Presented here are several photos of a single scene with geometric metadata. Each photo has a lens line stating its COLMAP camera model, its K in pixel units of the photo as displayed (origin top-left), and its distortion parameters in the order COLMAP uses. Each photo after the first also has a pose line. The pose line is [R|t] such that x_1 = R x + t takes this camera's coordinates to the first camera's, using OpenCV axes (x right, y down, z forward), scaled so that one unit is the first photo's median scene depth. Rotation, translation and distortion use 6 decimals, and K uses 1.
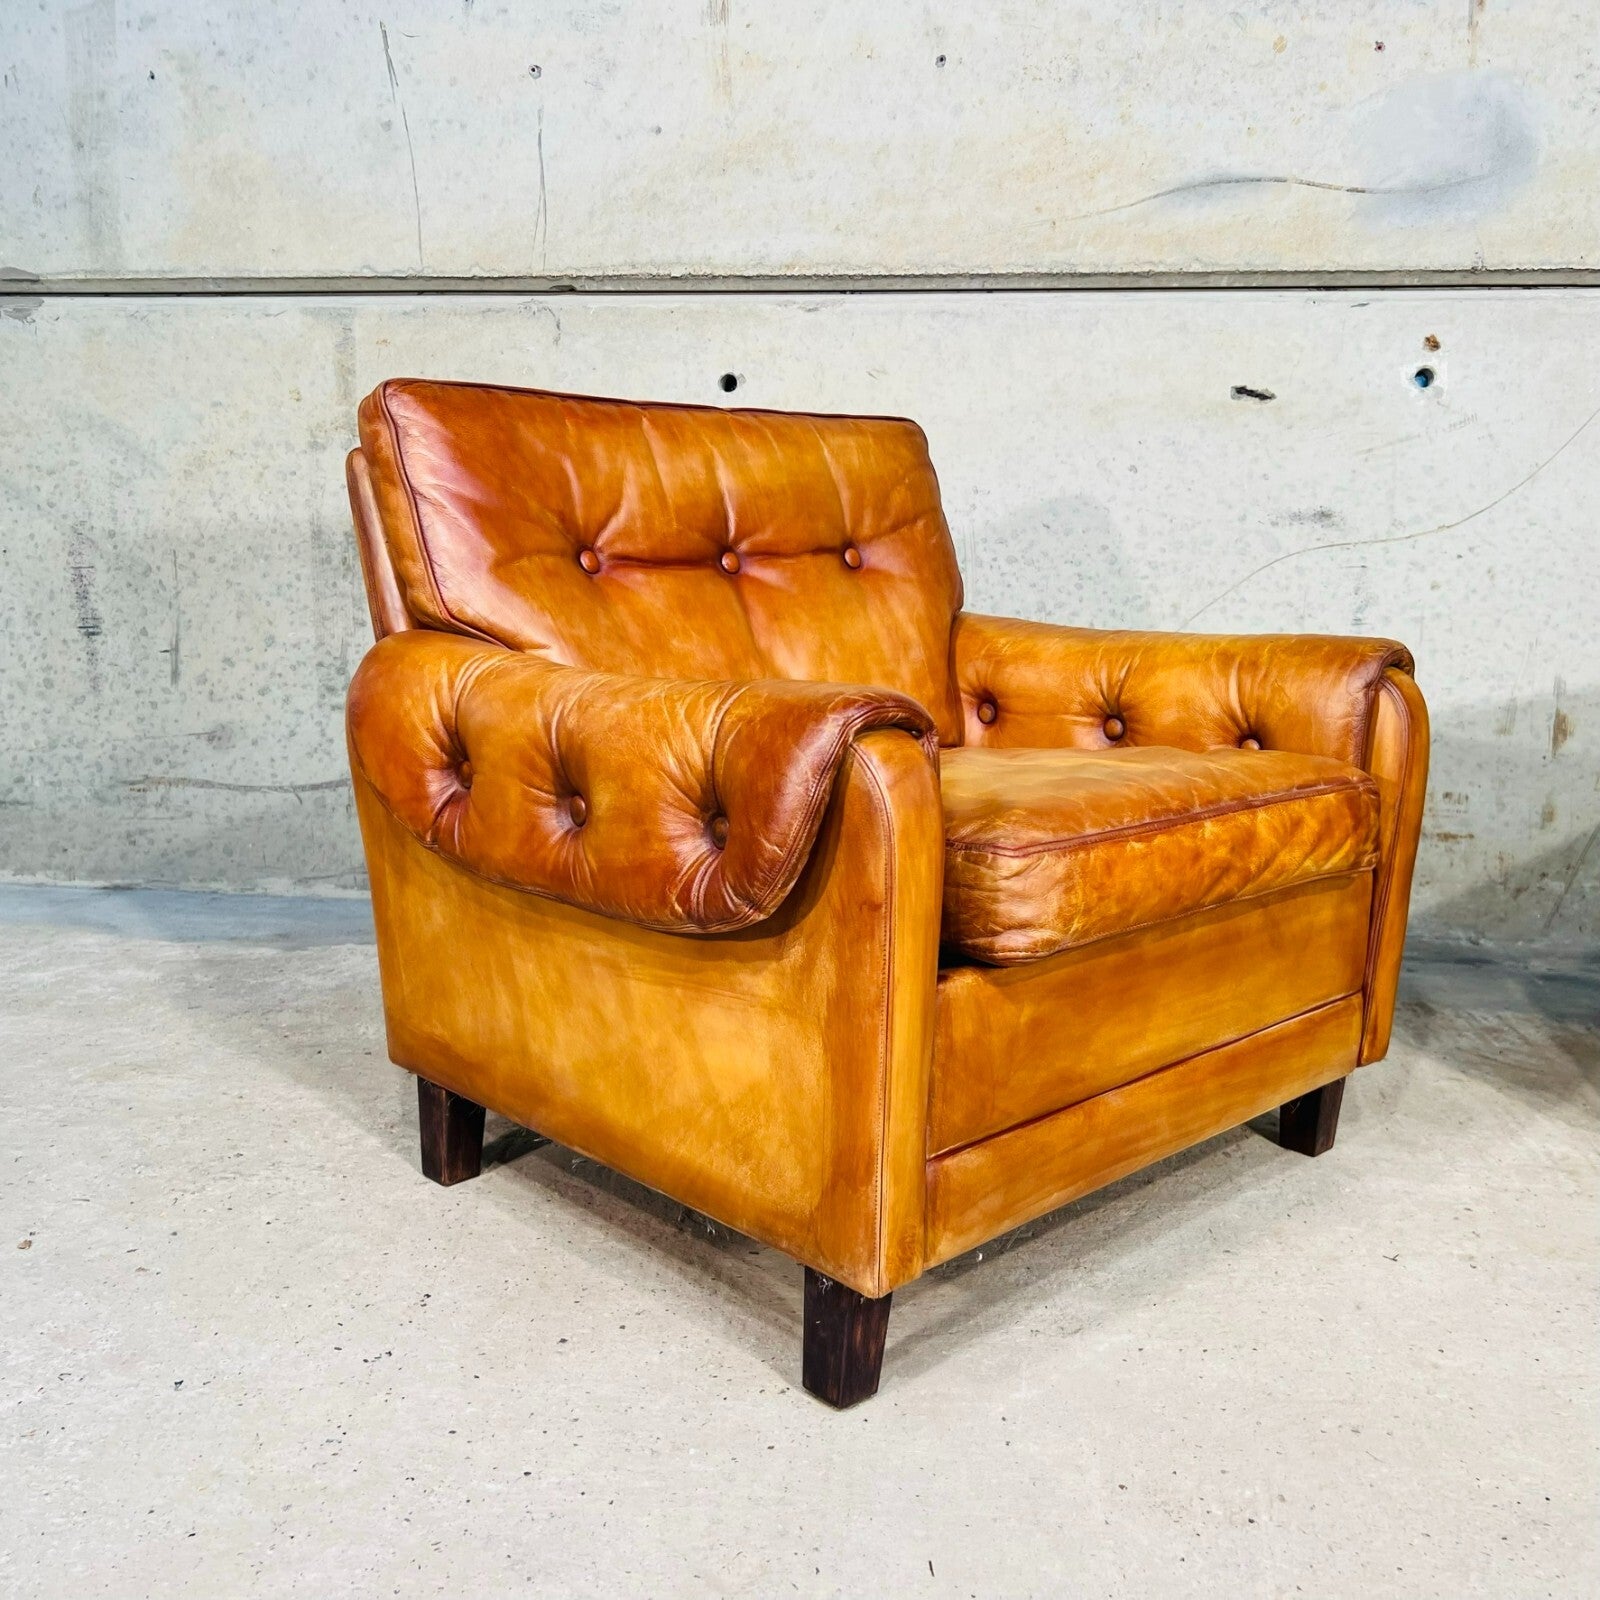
lens RADIAL K [[1622.2, 0, 782.5], [0, 1622.2, 800.8], [0, 0, 1]] dist [0.015517, 0.000000]
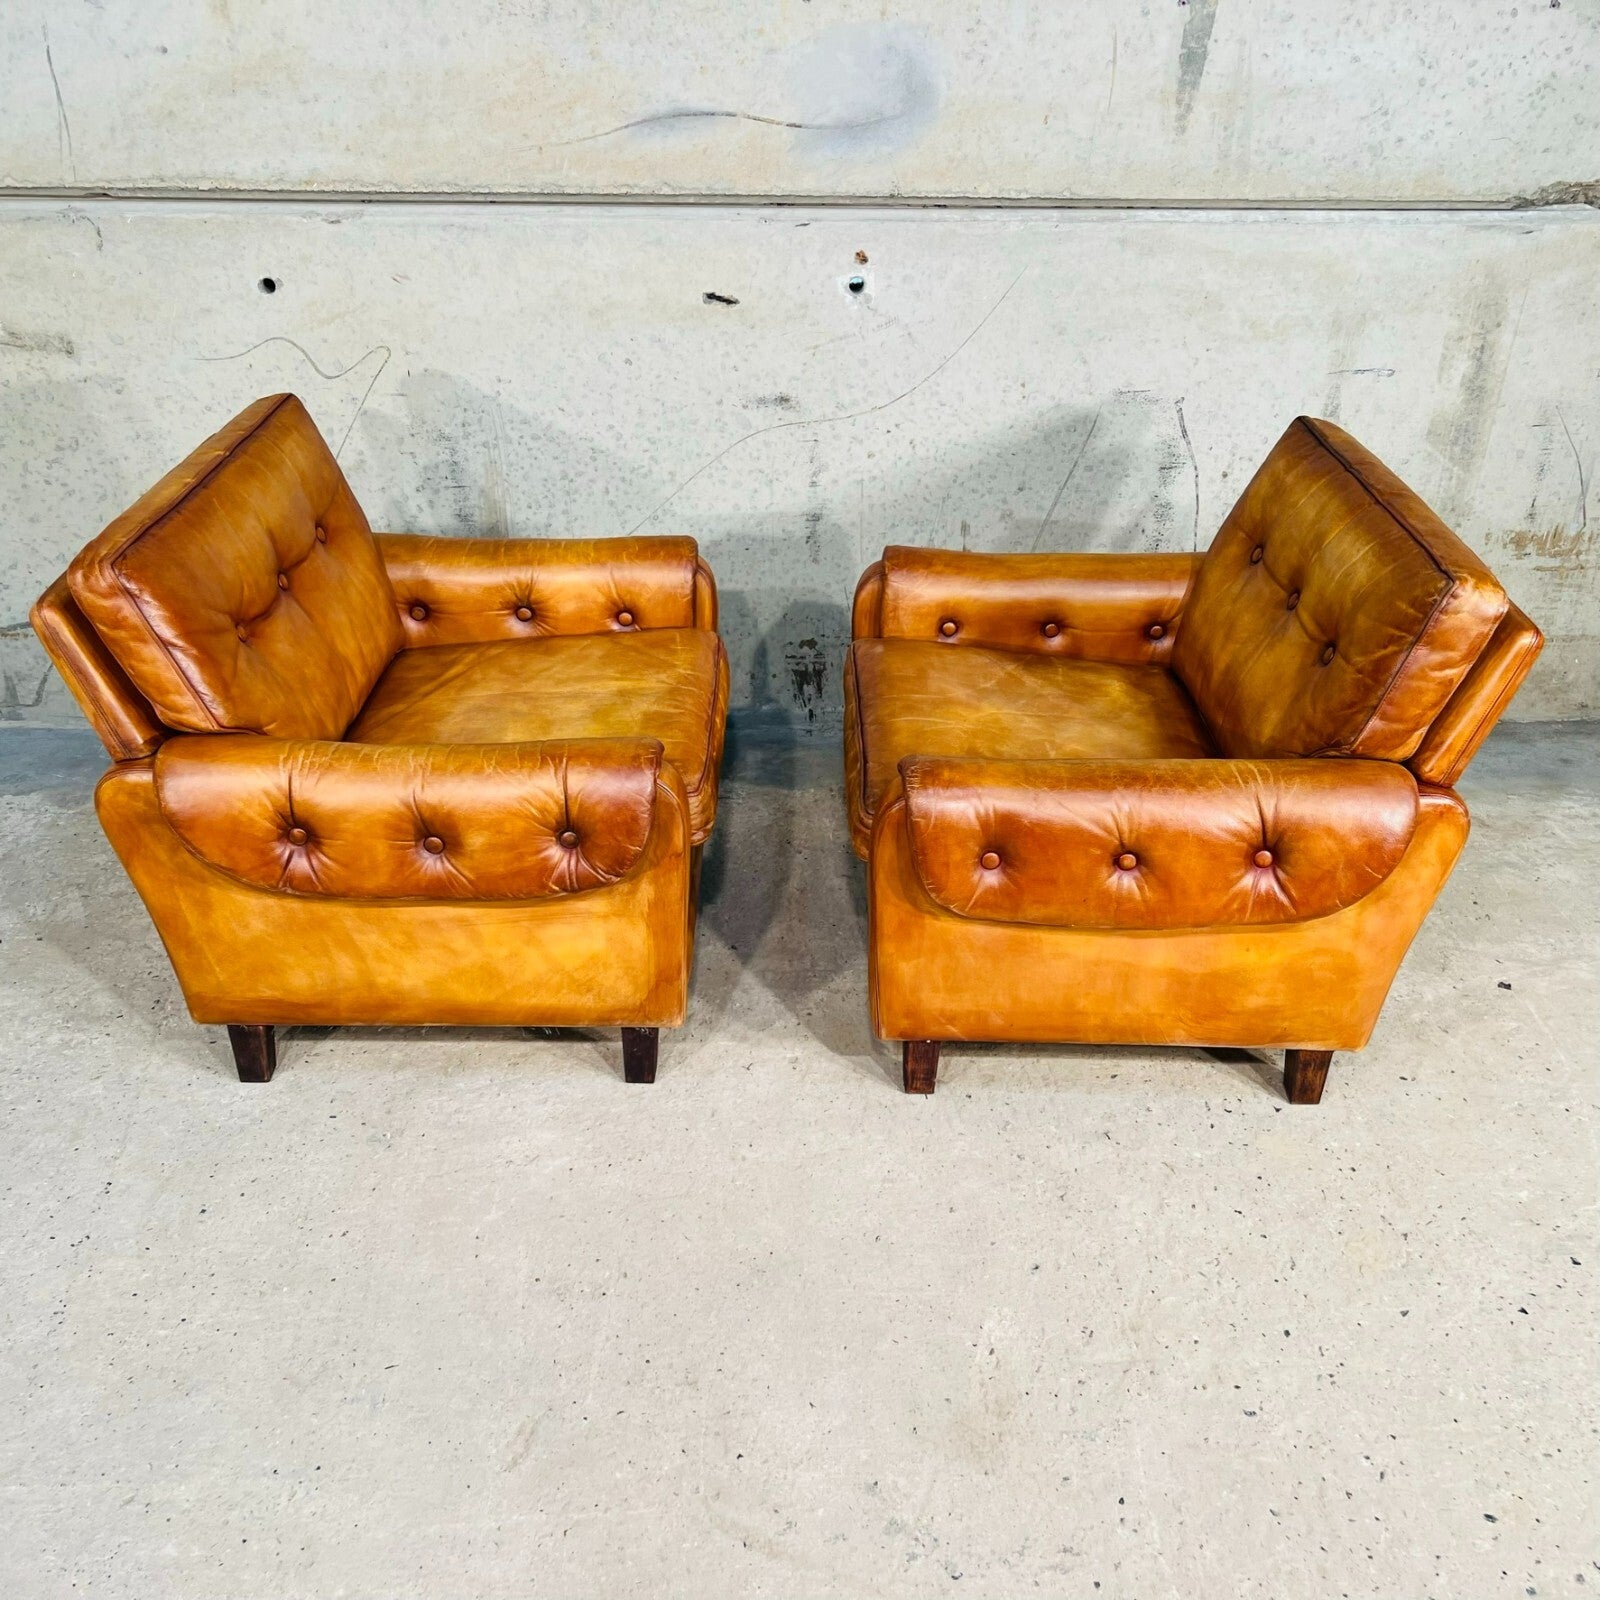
lens RADIAL K [[1622.2, 0, 791.8], [0, 1622.2, 808.1], [0, 0, 1]] dist [0.015517, 0.000000]
pose [[0.982506, -0.091640, 0.162125, 0.113510], [0.031867, 0.940443, 0.338455, -0.303797], [-0.183485, -0.327368, 0.926911, -0.241983]]
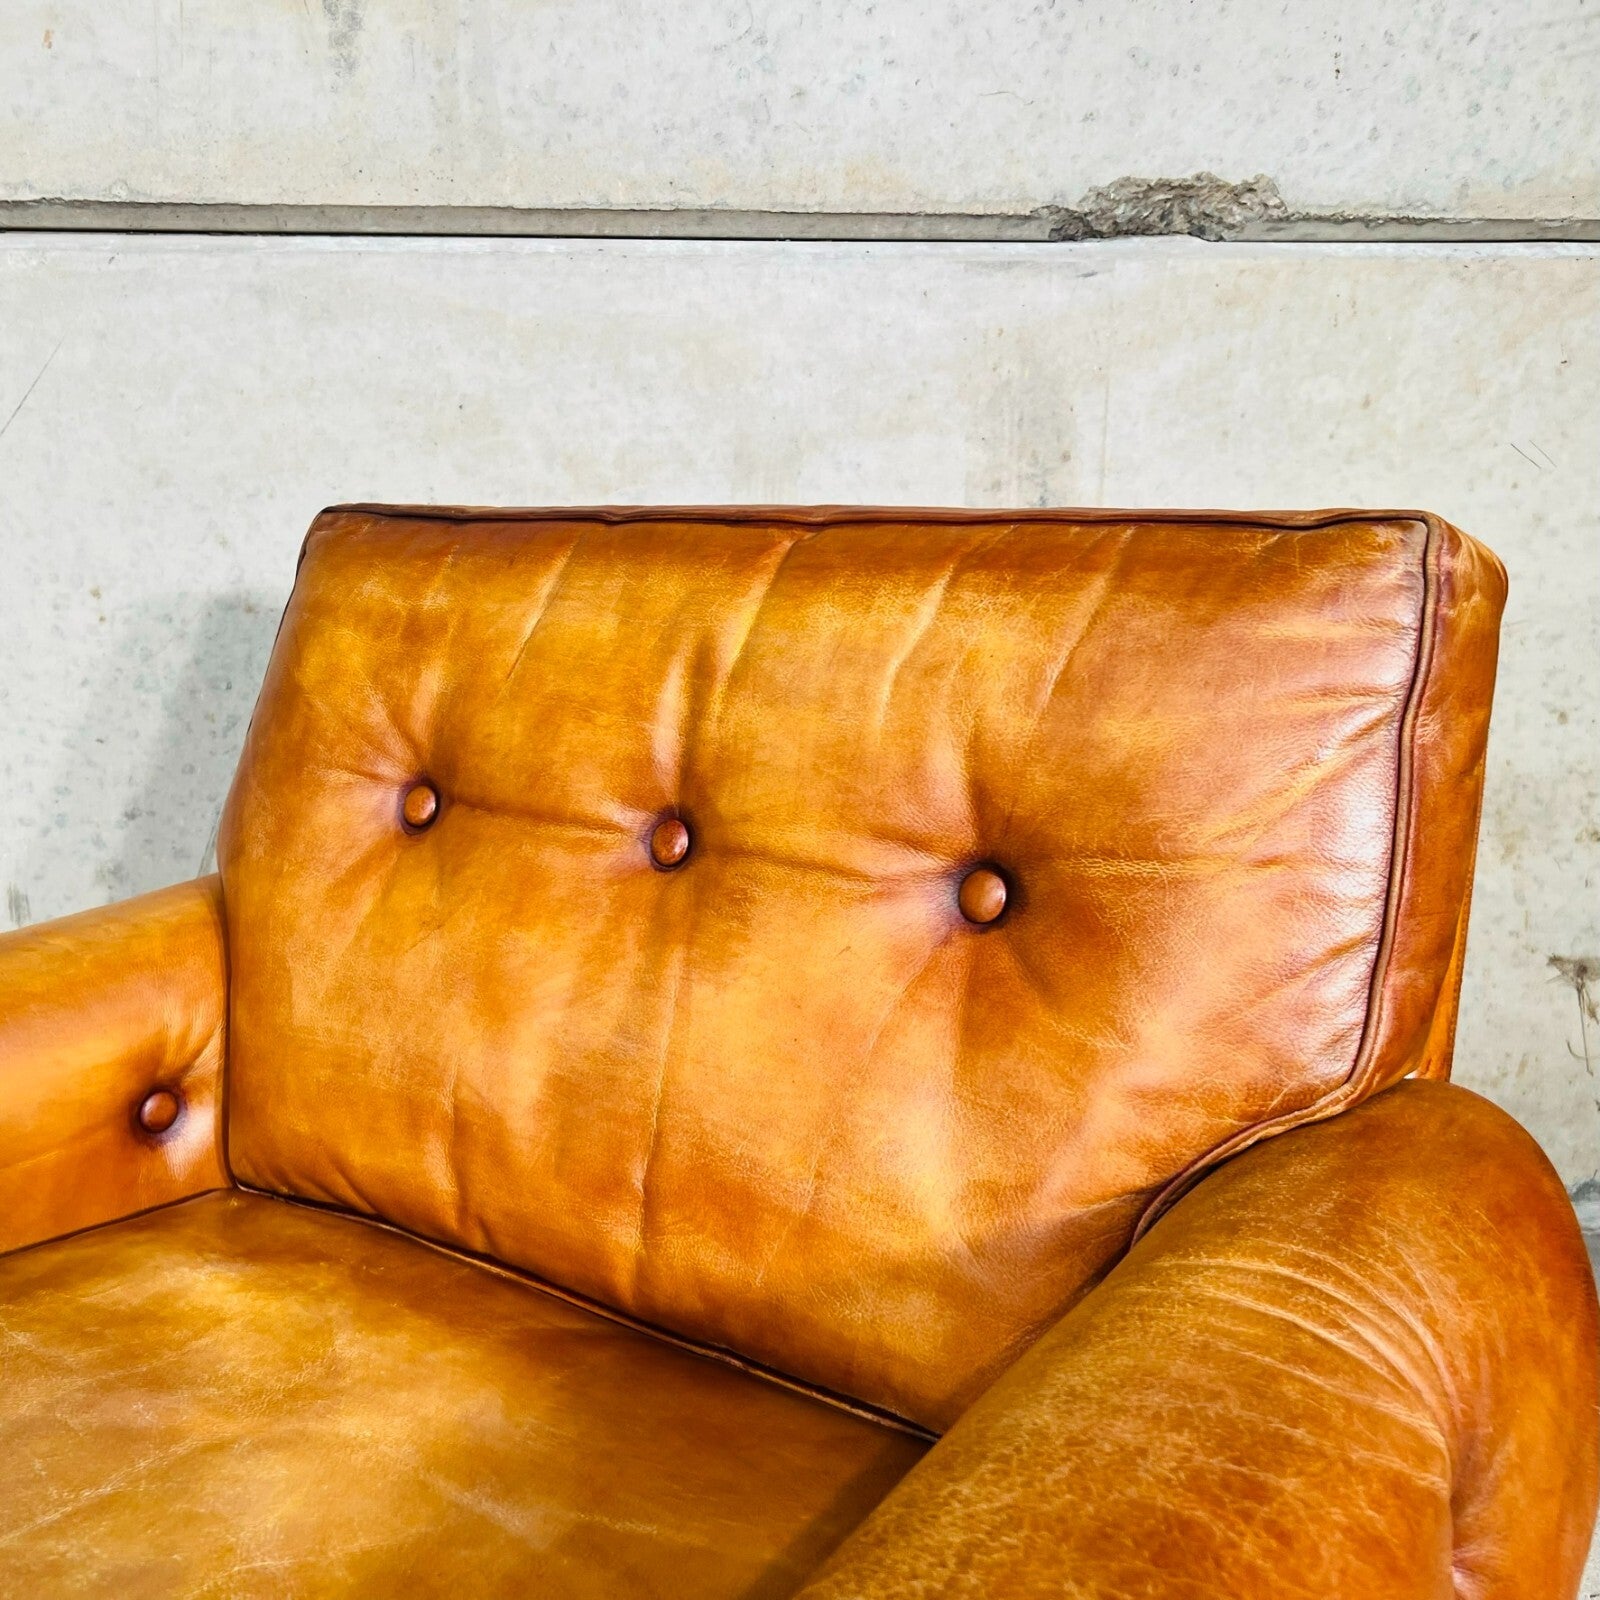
lens RADIAL K [[1622.2, 0, 820.7], [0, 1622.2, 784.2], [0, 0, 1]] dist [0.015517, 0.000000]
pose [[0.961285, -0.073246, 0.265643, 0.609224], [0.069009, 0.997296, 0.025260, -0.109659], [-0.266775, -0.005950, 0.963740, 0.349235]]
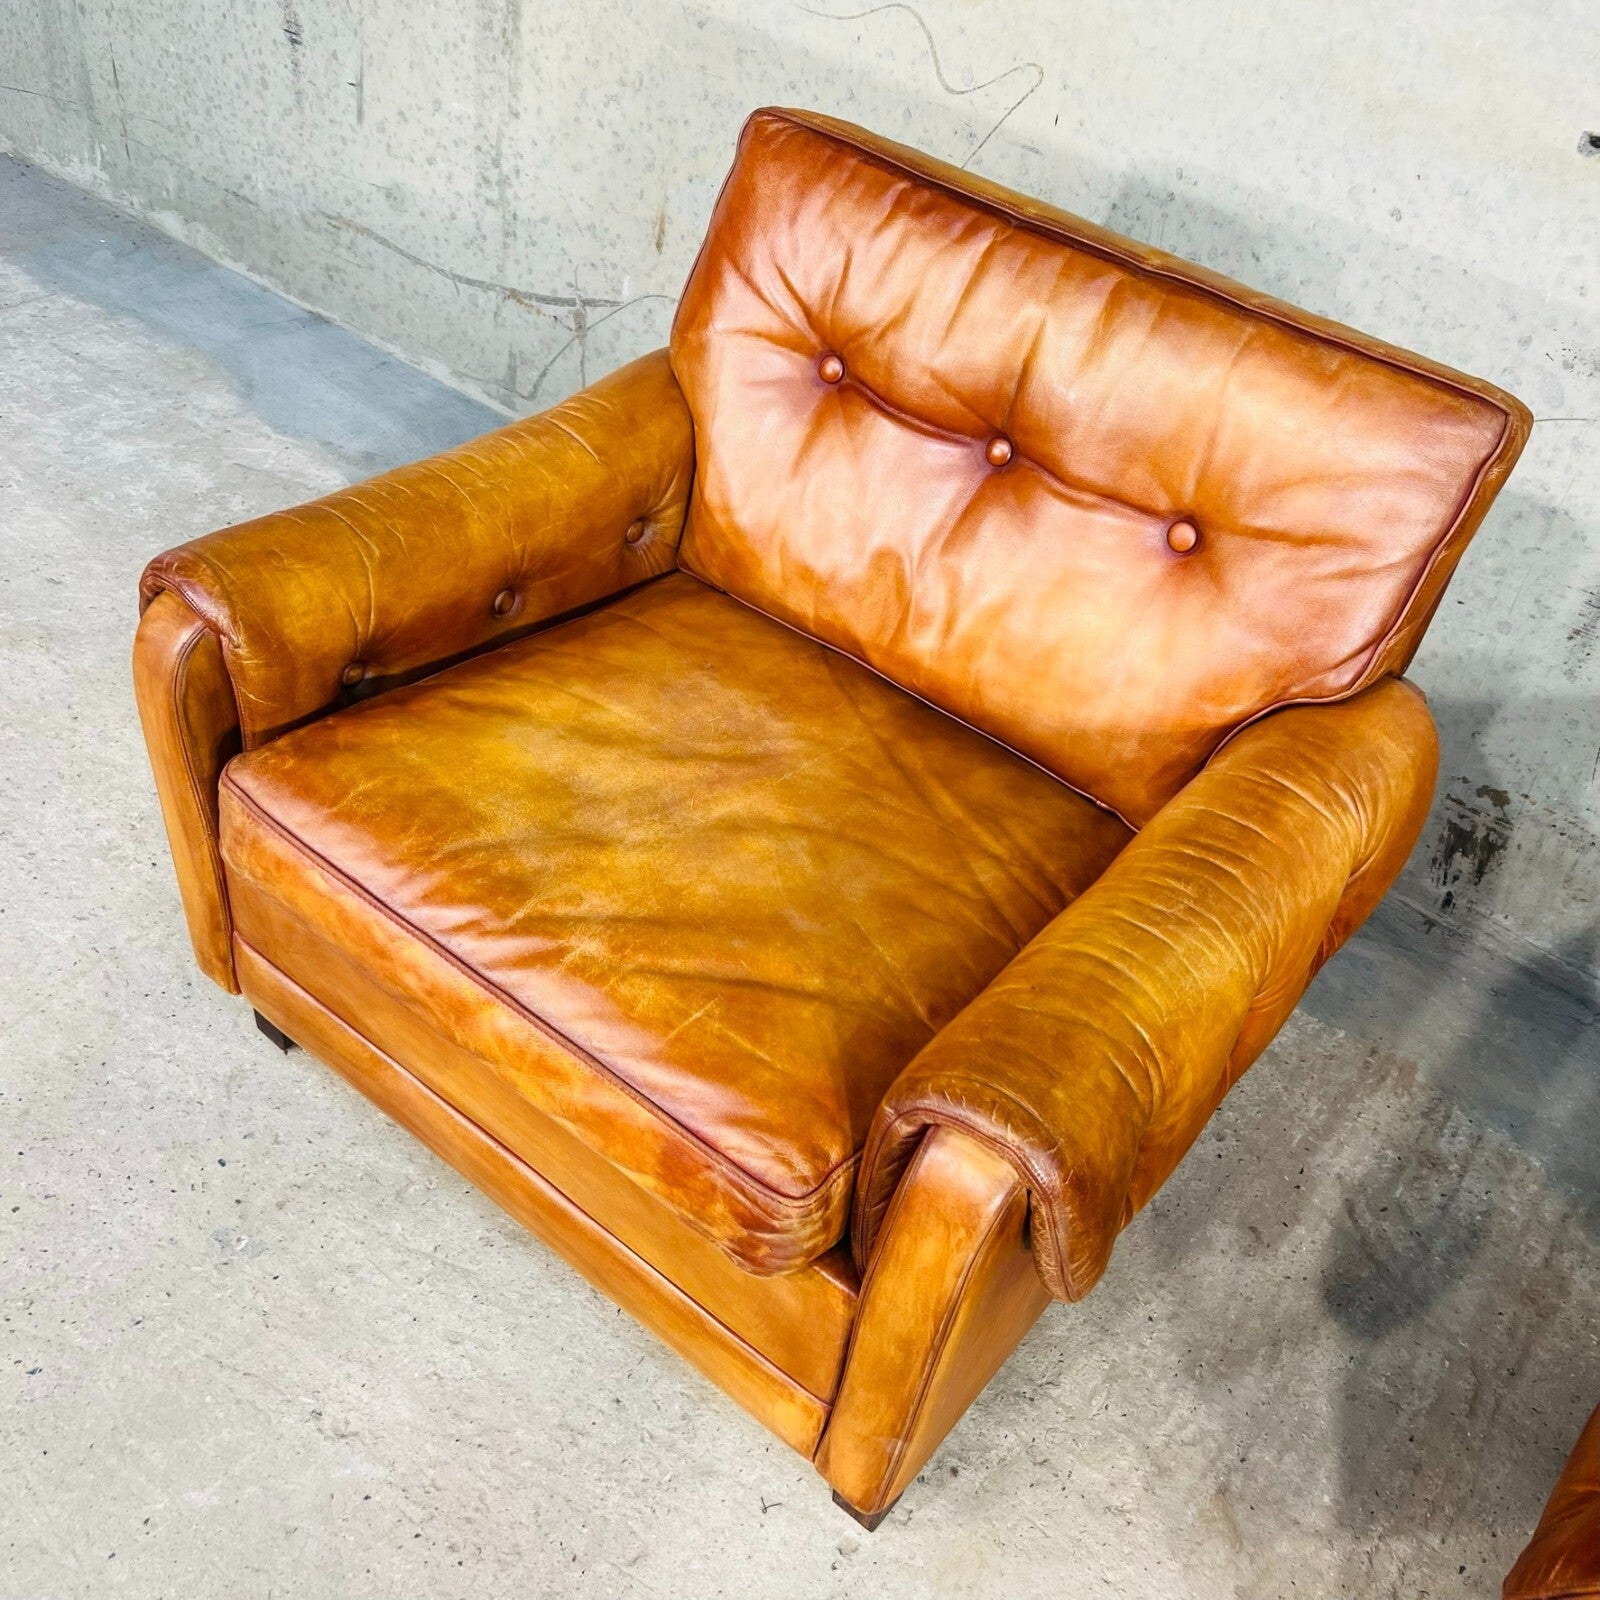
lens RADIAL K [[1622.2, 0, 795.2], [0, 1622.2, 798.4], [0, 0, 1]] dist [0.015517, 0.000000]
pose [[0.862242, 0.391788, -0.320999, 0.319063], [-0.197586, 0.843738, 0.499066, -0.293640], [0.466367, -0.366890, 0.804918, 0.272325]]
